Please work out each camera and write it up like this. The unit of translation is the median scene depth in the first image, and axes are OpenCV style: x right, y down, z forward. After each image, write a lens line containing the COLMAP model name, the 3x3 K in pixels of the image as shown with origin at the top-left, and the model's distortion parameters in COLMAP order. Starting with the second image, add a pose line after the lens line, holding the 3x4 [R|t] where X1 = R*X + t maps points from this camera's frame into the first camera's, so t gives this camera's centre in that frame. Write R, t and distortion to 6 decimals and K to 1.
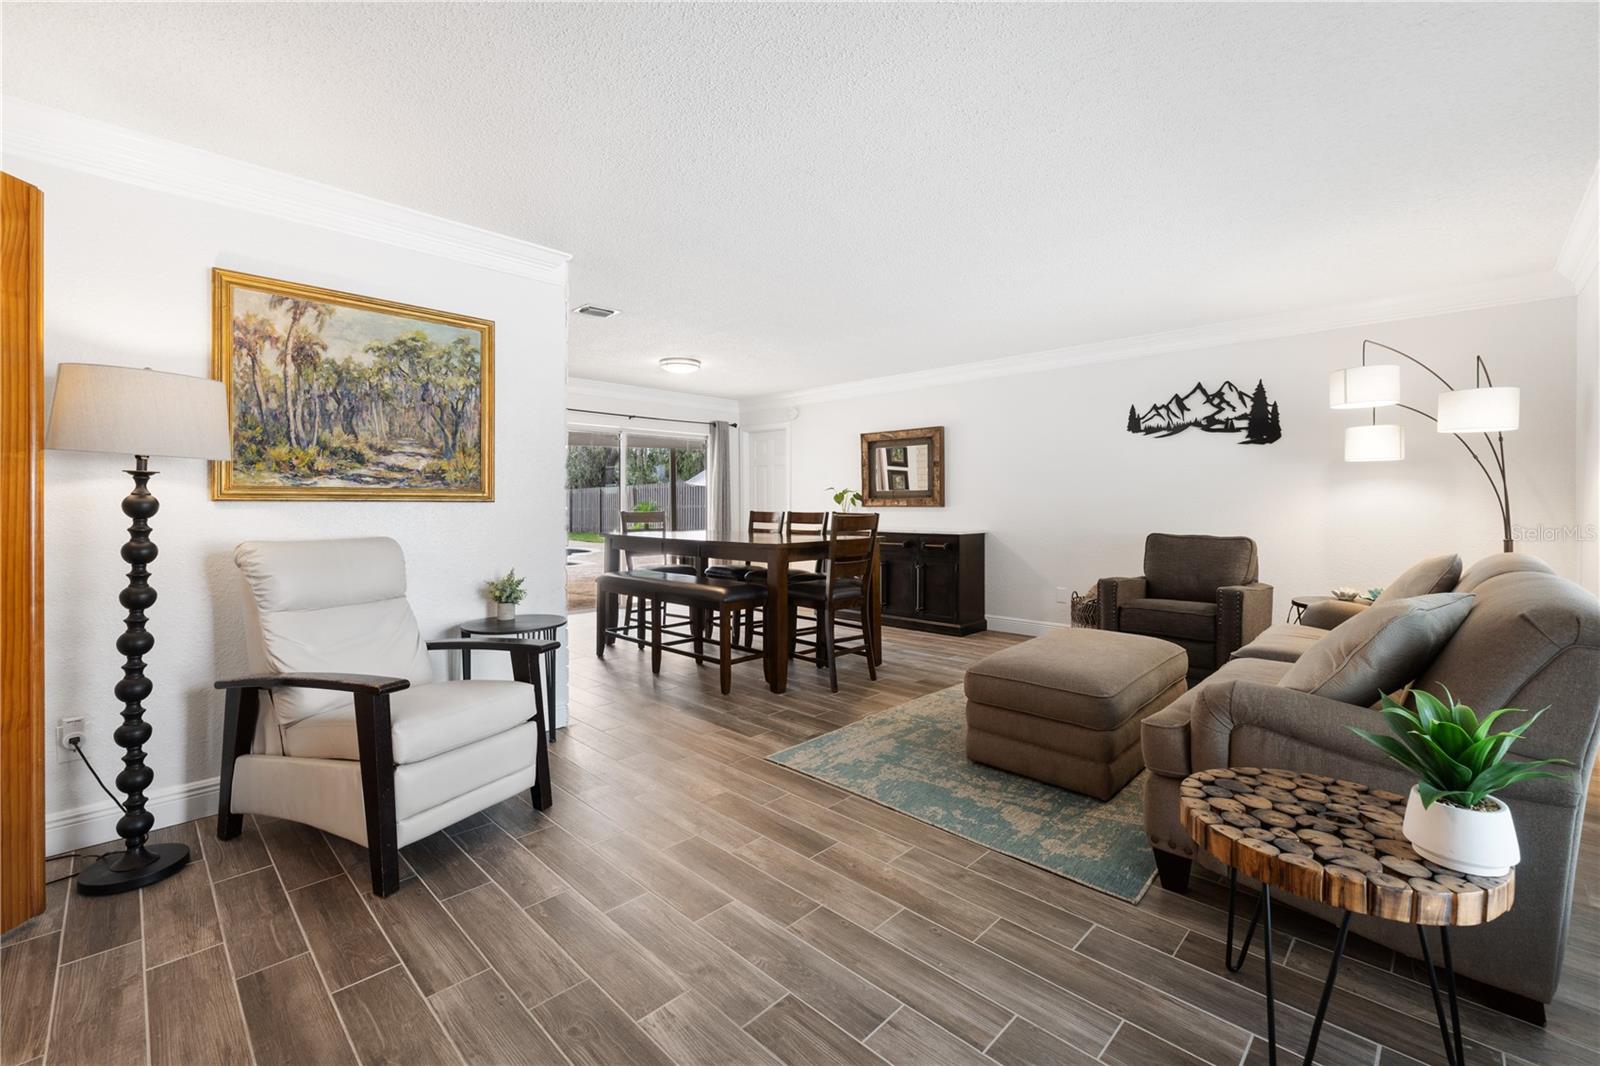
lens RADIAL K [[676.7, 0, 802.7], [0, 676.7, 512.4], [0, 0, 1]] dist [-0.003185, -0.000020]
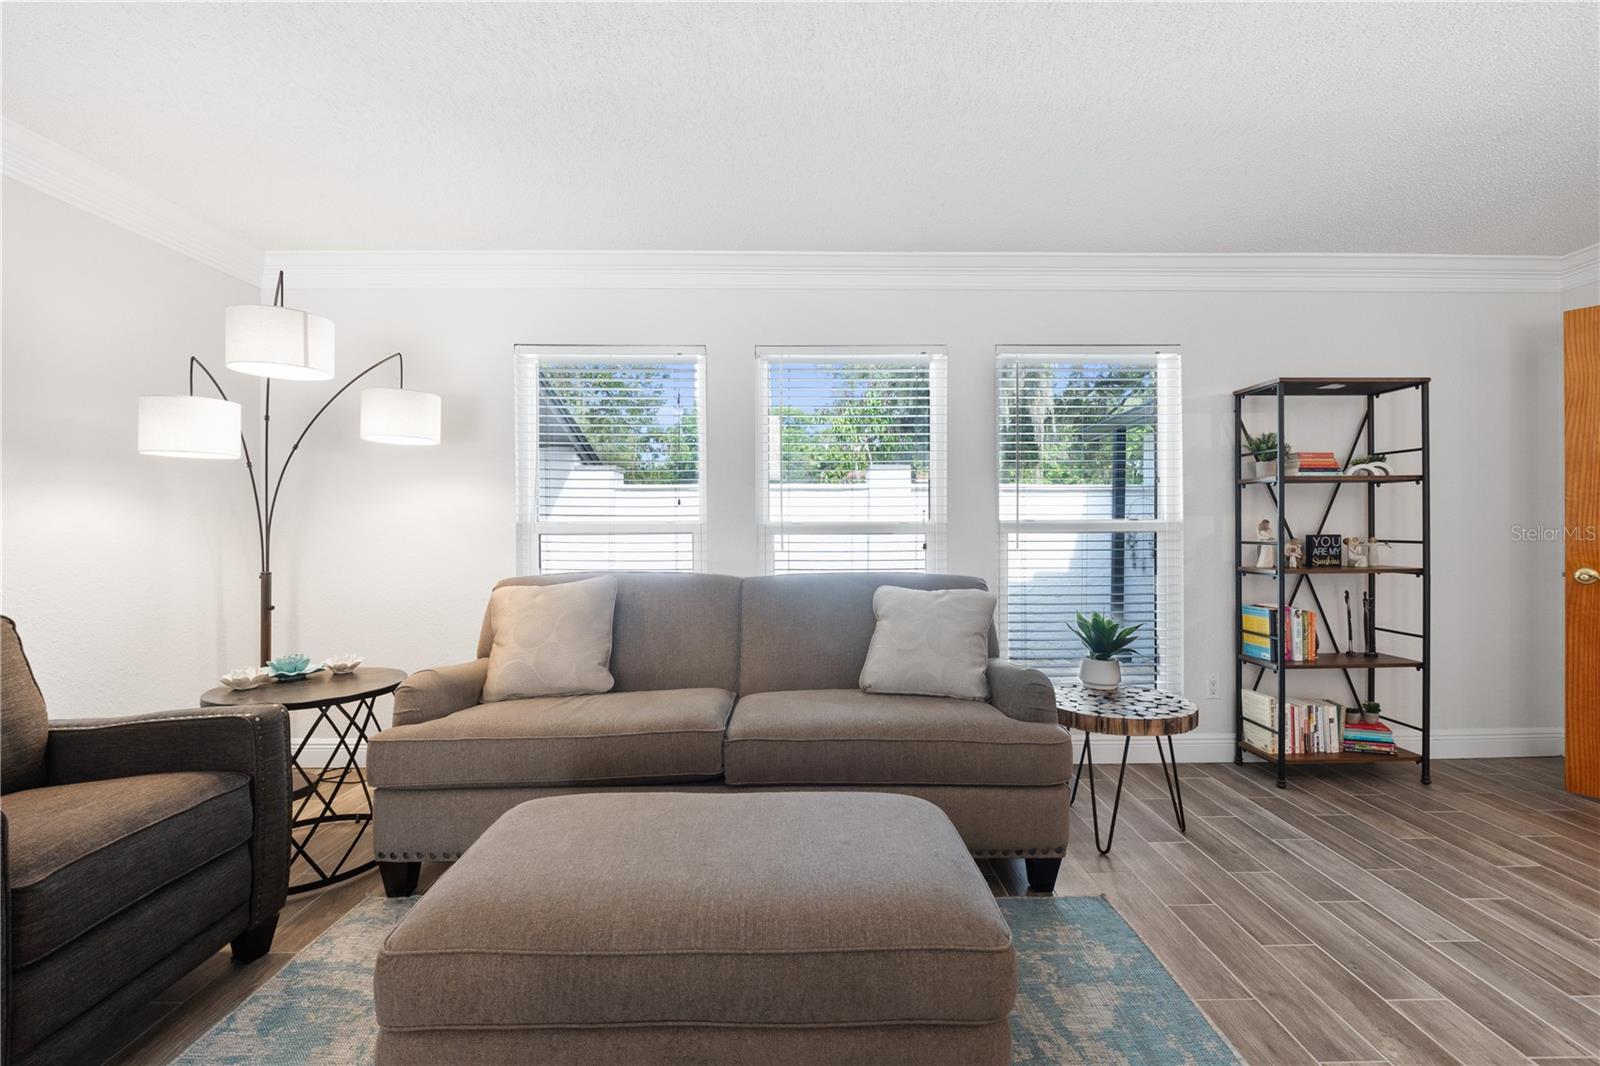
lens RADIAL K [[670.4, 0, 798.7], [0, 670.4, 524.7], [0, 0, 1]] dist [-0.009593, 0.000102]
pose [[-0.704368, 0.000704, 0.709835, 0.050283], [0.011968, 0.999869, 0.010884, -0.018951], [-0.709734, 0.016161, -0.704284, 1.329918]]
